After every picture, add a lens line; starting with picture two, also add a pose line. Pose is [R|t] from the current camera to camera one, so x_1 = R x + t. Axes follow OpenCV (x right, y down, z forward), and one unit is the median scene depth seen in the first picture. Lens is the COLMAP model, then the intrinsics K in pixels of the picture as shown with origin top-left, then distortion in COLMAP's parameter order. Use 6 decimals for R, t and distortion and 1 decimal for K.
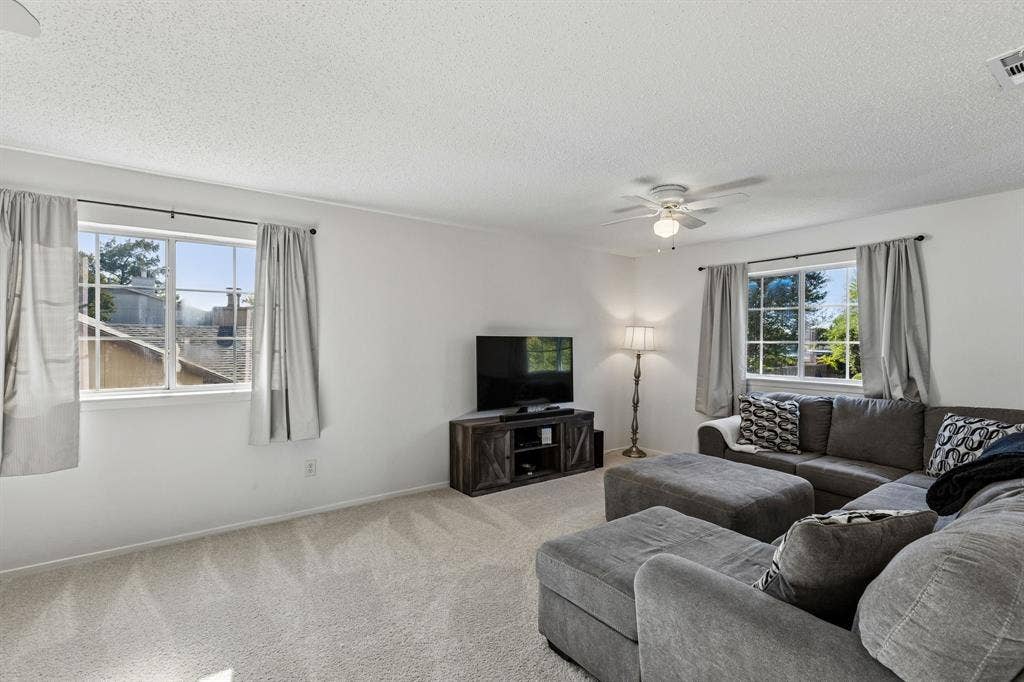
lens RADIAL K [[465.5, 0, 508.3], [0, 465.5, 341.9], [0, 0, 1]] dist [0.010752, 0.001976]
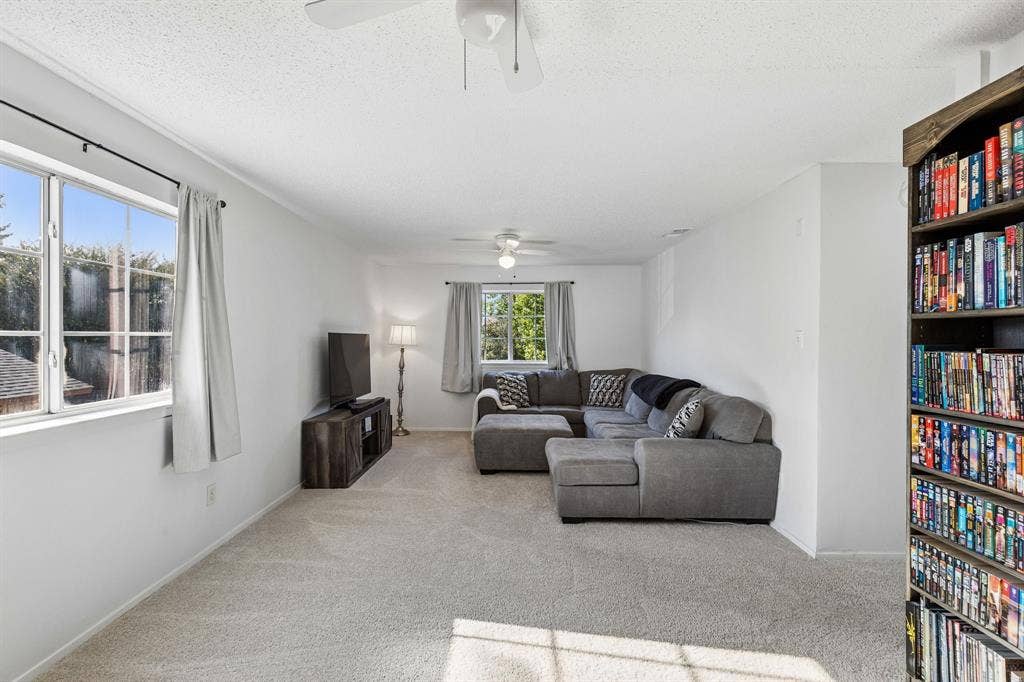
lens RADIAL K [[465.5, 0, 509.4], [0, 465.5, 339.7], [0, 0, 1]] dist [0.010752, 0.001976]
pose [[0.591632, -0.003096, 0.806202, -0.707611], [0.002723, 0.999995, 0.001842, 0.002683], [-0.806204, 0.001105, 0.591637, 0.098220]]
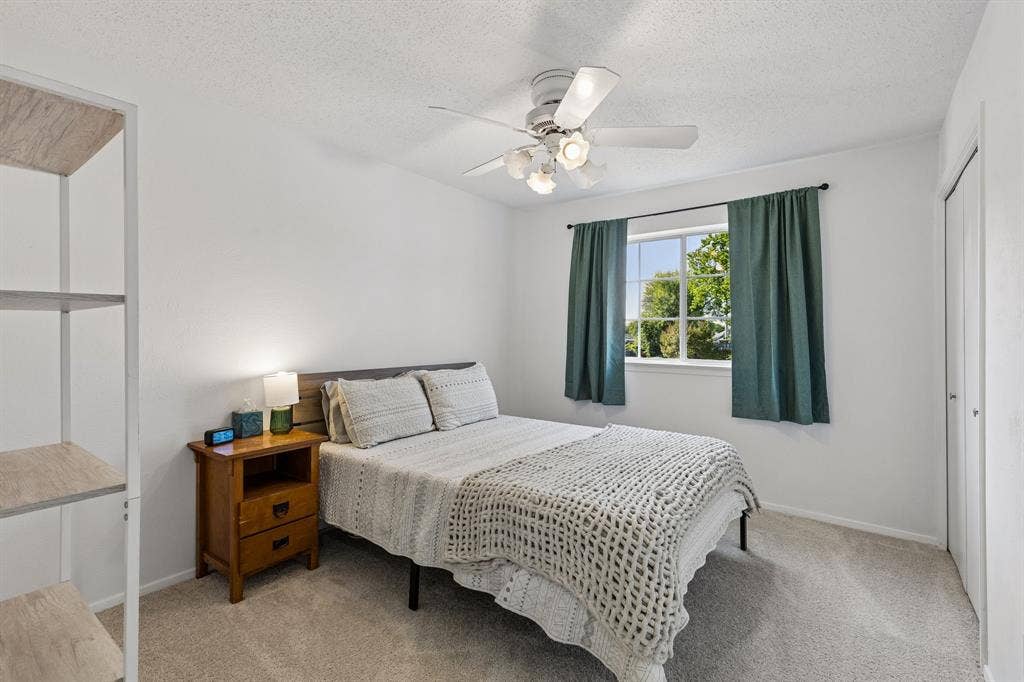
lens RADIAL K [[465.5, 0, 509.8], [0, 465.5, 337.2], [0, 0, 1]] dist [0.010752, 0.001976]
pose [[0.956643, 0.000269, 0.291262, 0.112237], [-0.003511, 0.999938, 0.010607, 0.029982], [-0.291241, -0.011169, 0.956584, 0.352261]]
